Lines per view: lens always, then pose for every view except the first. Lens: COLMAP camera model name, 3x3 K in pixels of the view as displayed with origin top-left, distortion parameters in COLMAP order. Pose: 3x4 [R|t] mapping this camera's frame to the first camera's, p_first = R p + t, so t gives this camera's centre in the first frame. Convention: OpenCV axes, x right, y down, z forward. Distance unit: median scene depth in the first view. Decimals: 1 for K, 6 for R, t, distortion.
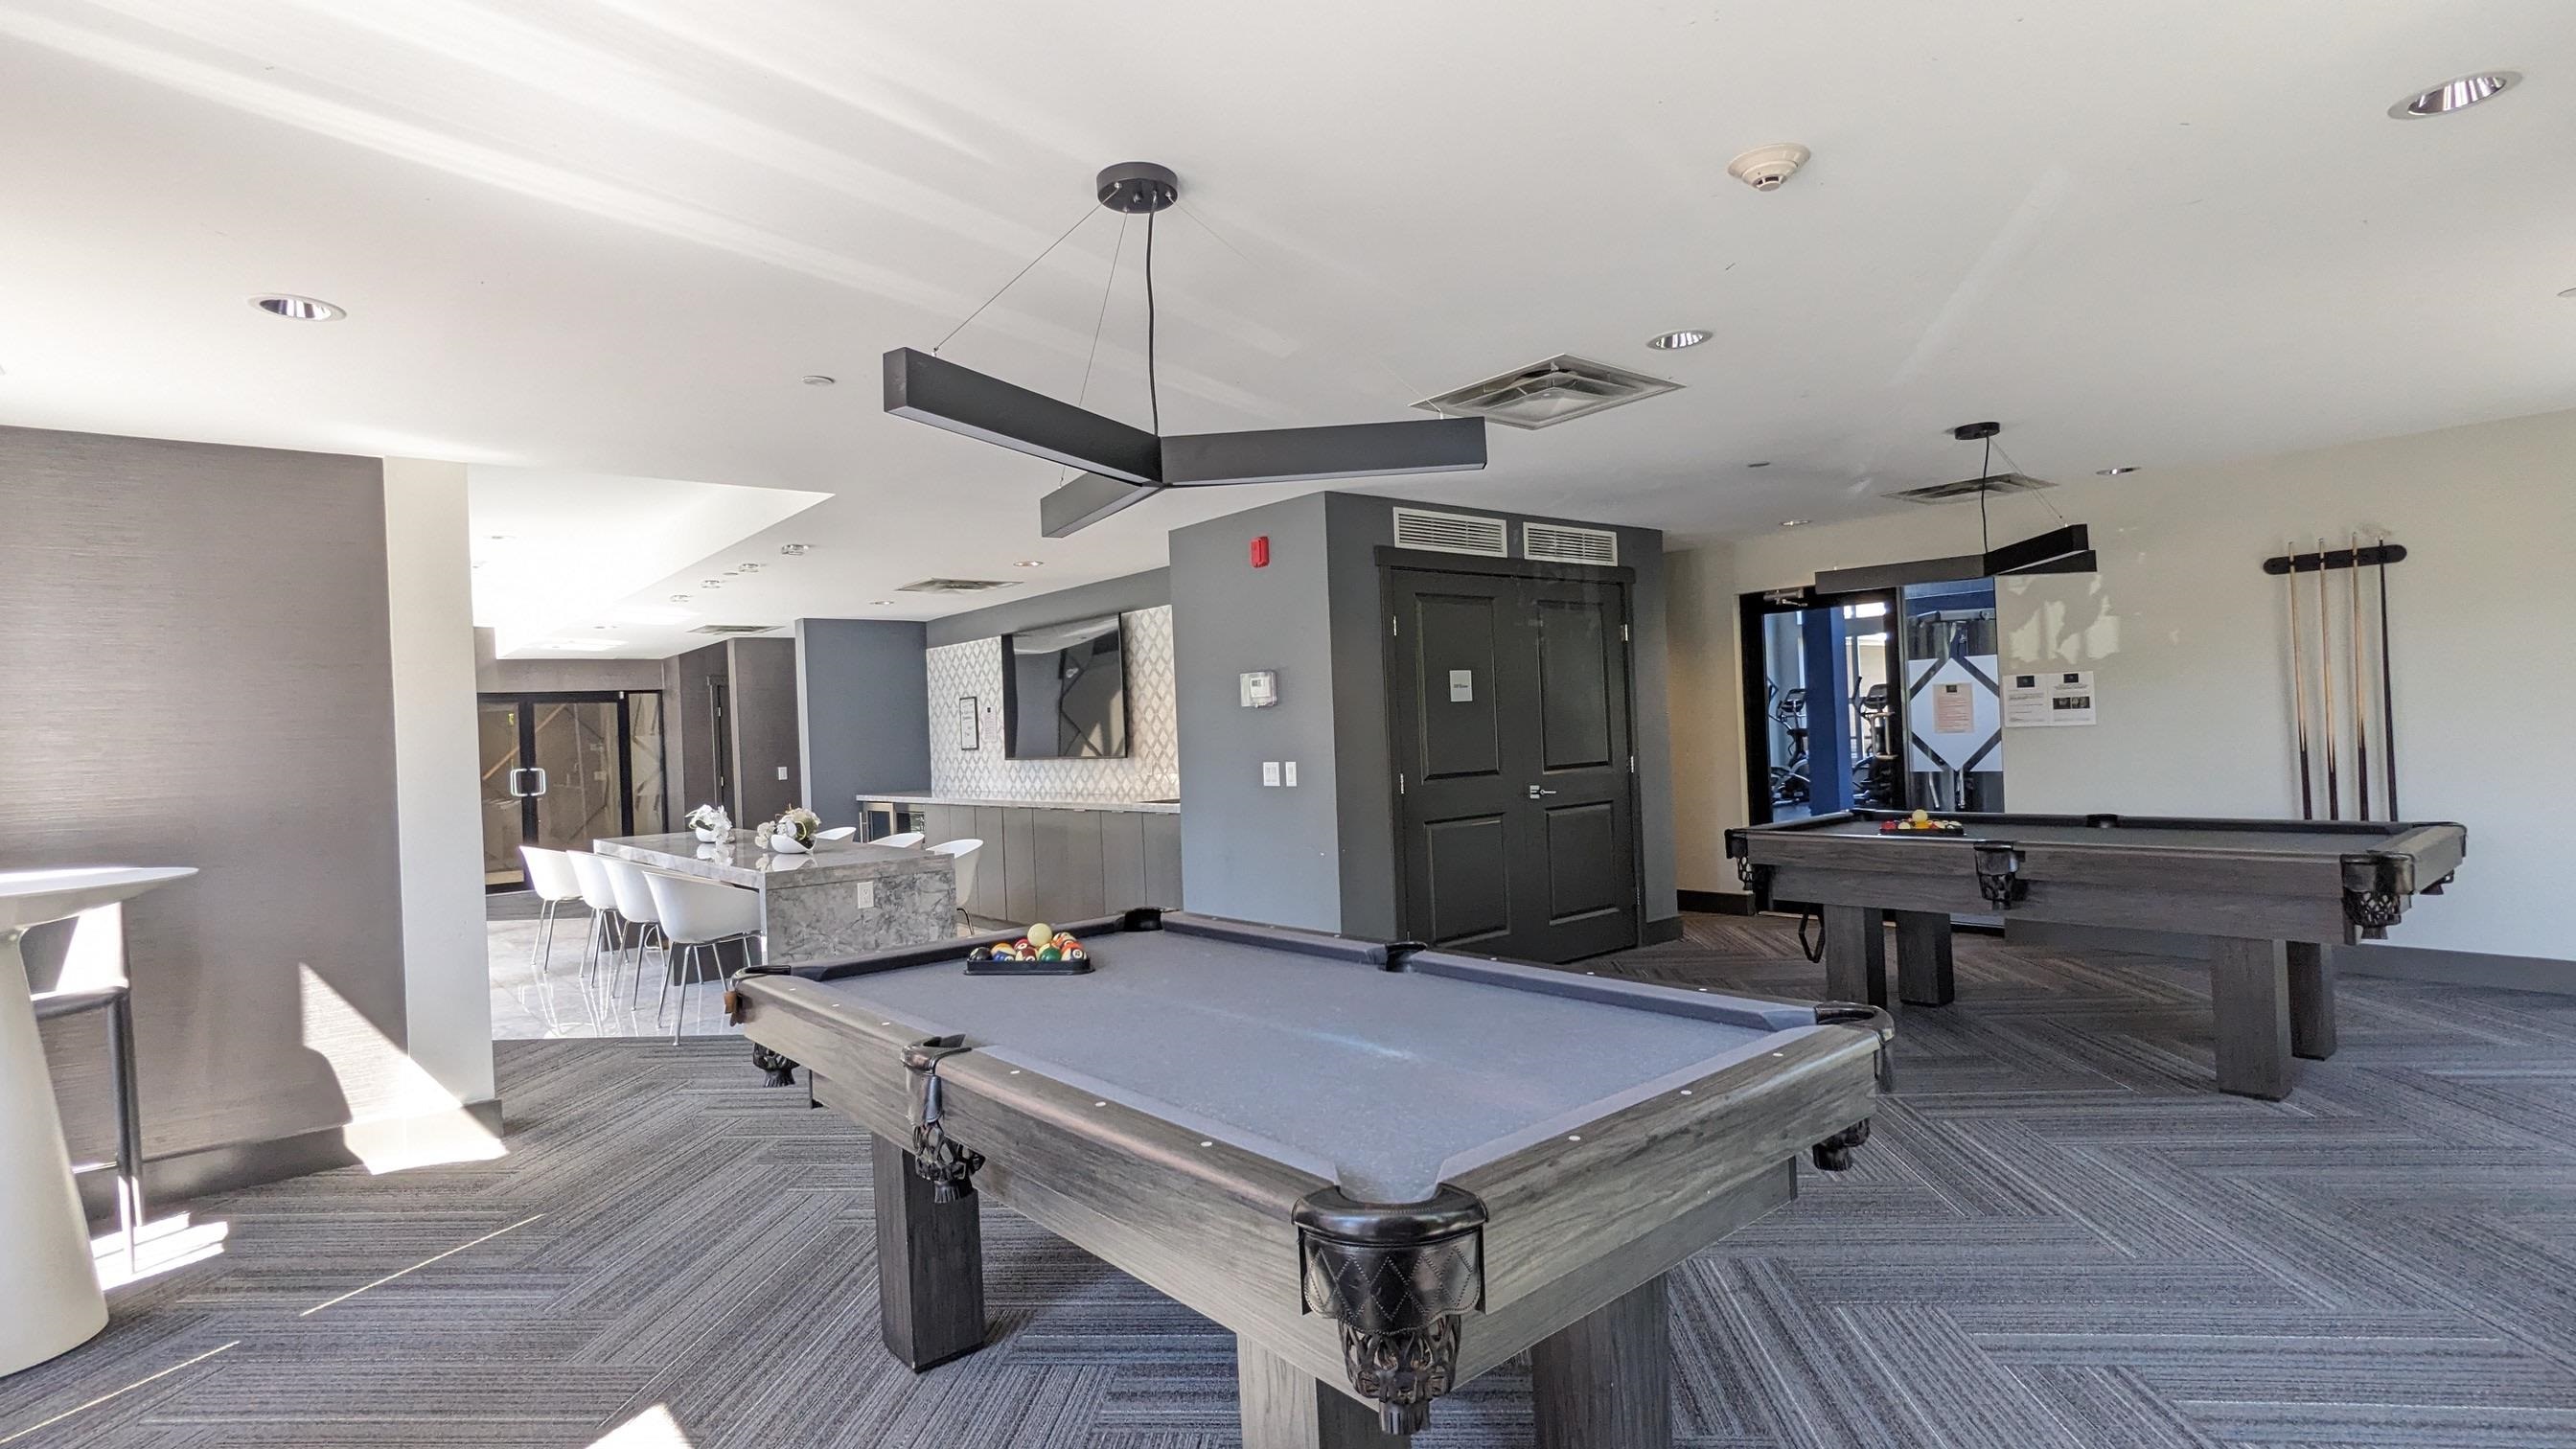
lens RADIAL K [[1251.8, 0, 1286.9], [0, 1251.8, 726.1], [0, 0, 1]] dist [-0.002264, 0.006412]
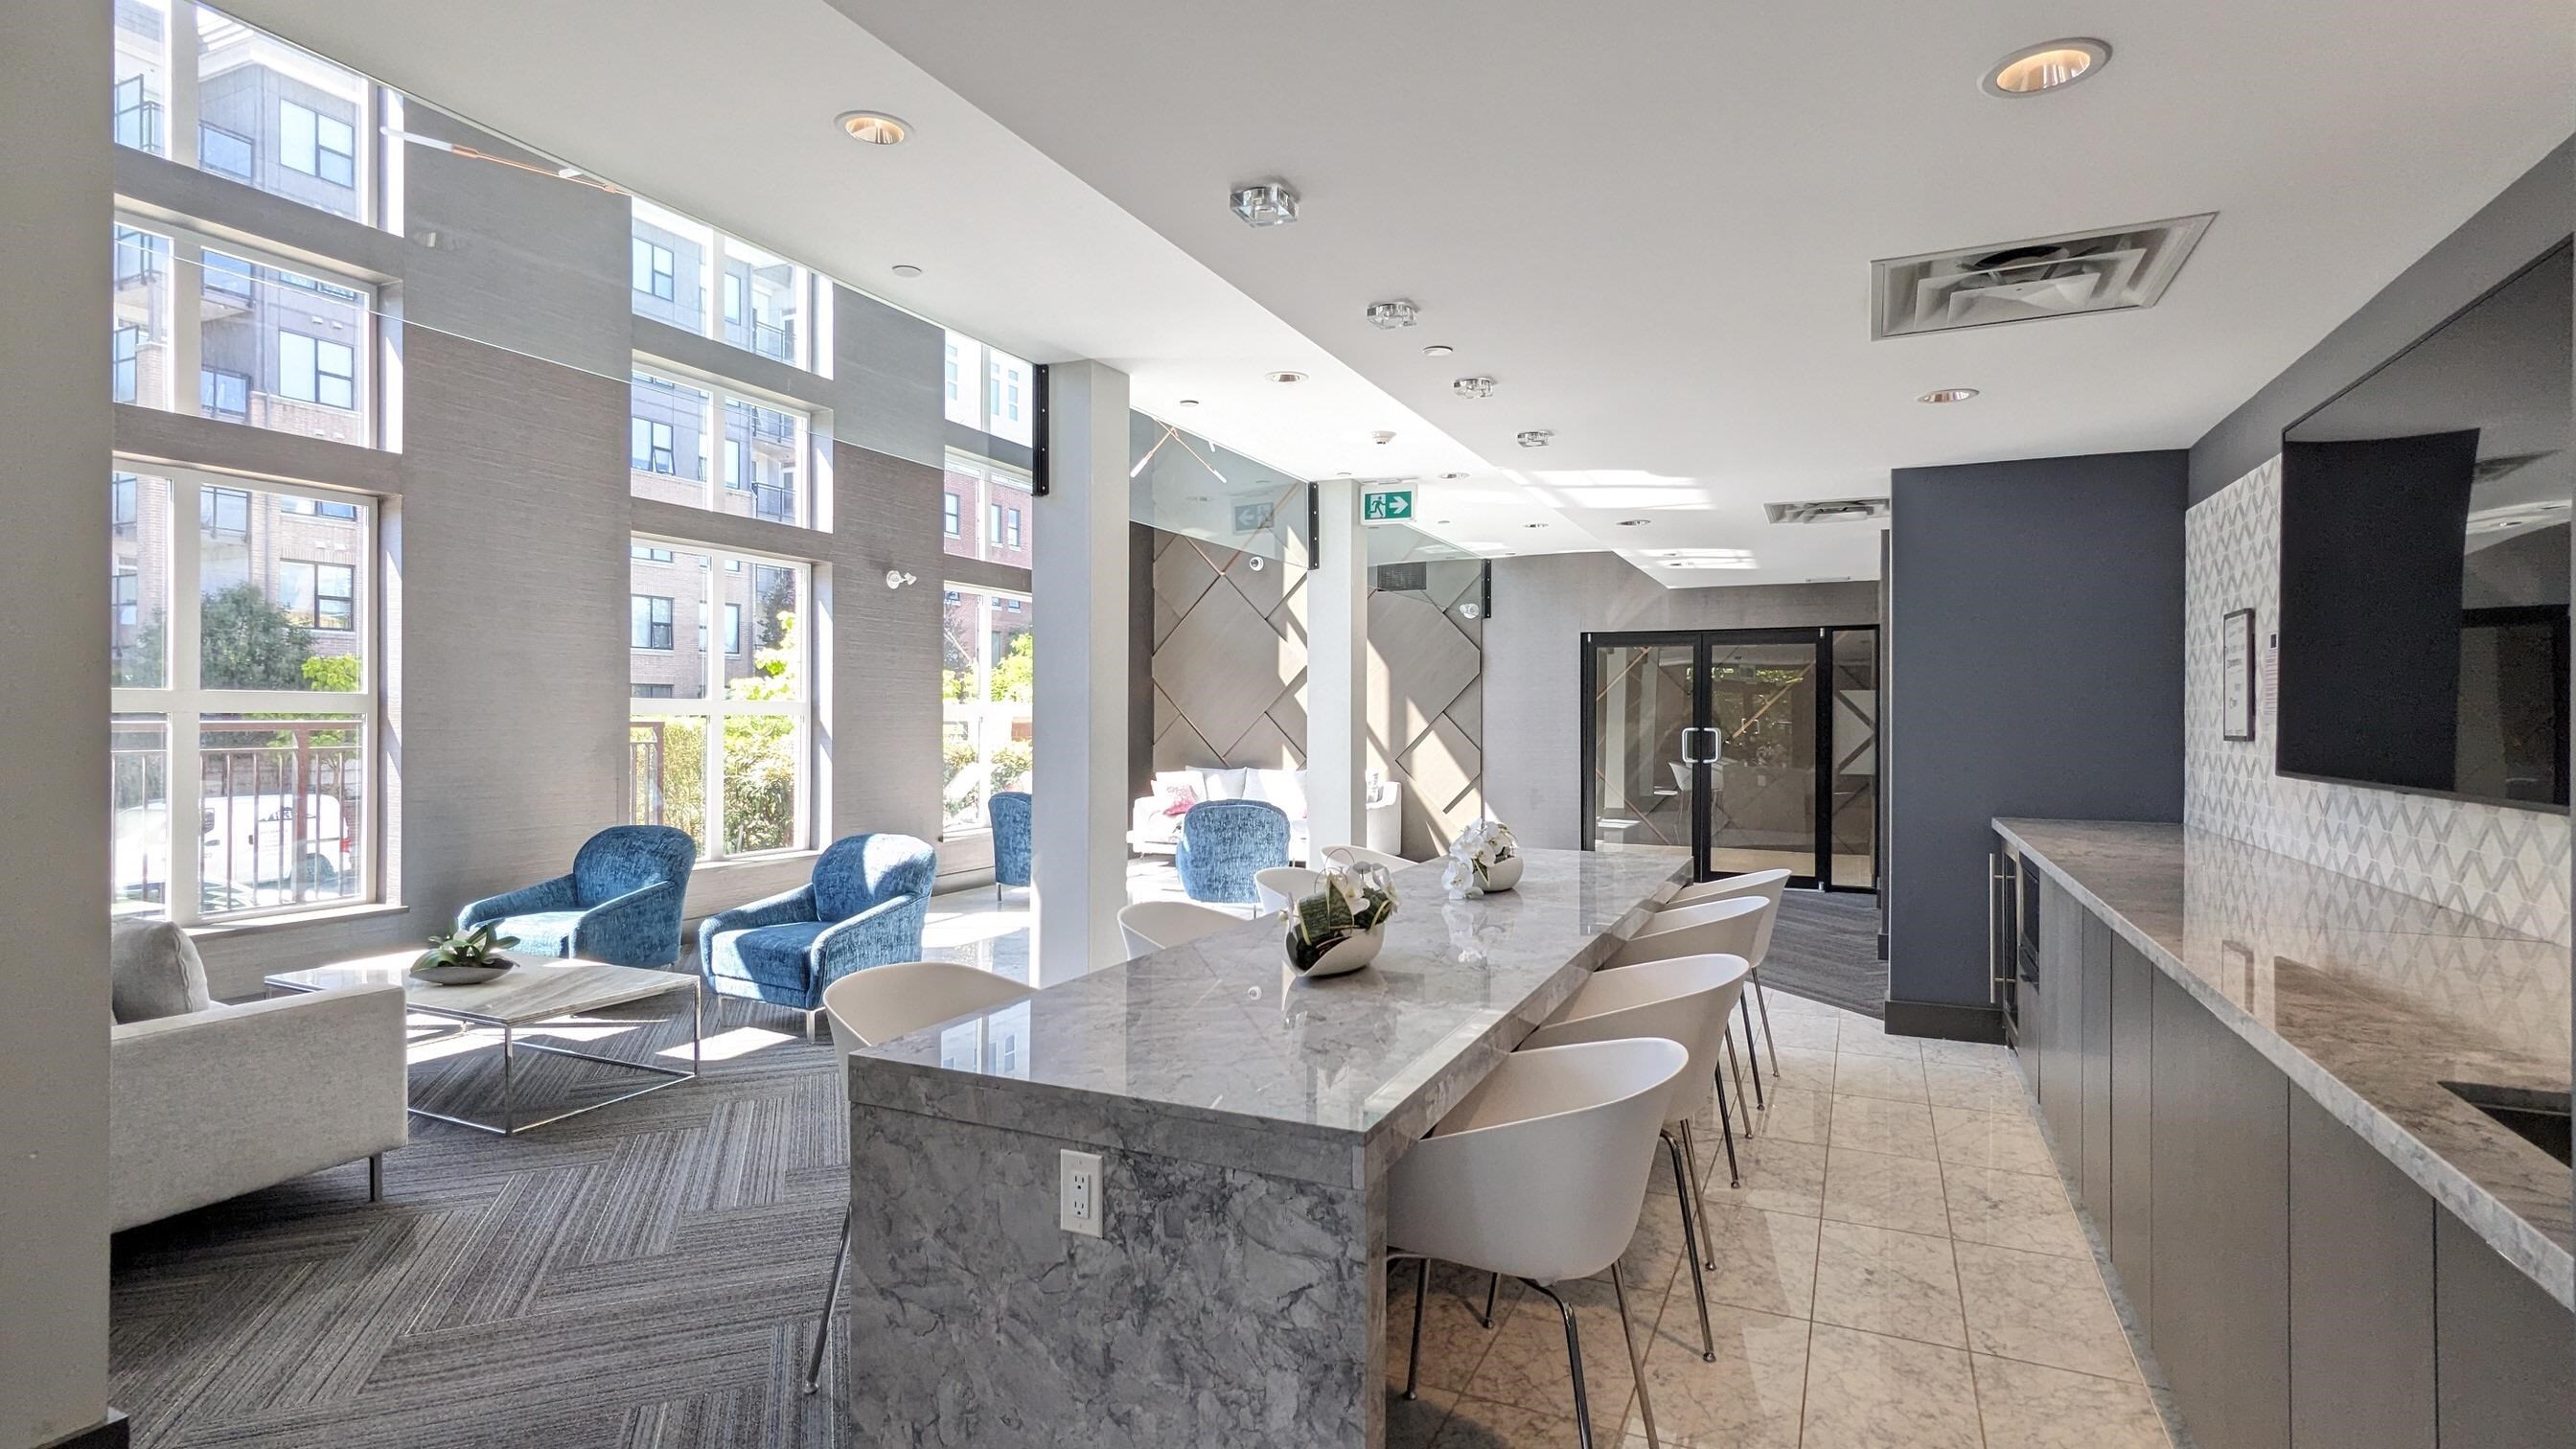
lens RADIAL K [[1251.8, 0, 1283.9], [0, 1251.8, 722.2], [0, 0, 1]] dist [-0.002264, 0.006412]
pose [[0.431968, 0.047339, -0.900646, -0.021888], [-0.018943, 0.998877, 0.043416, 0.001622], [0.901690, -0.001693, 0.432380, 0.521657]]
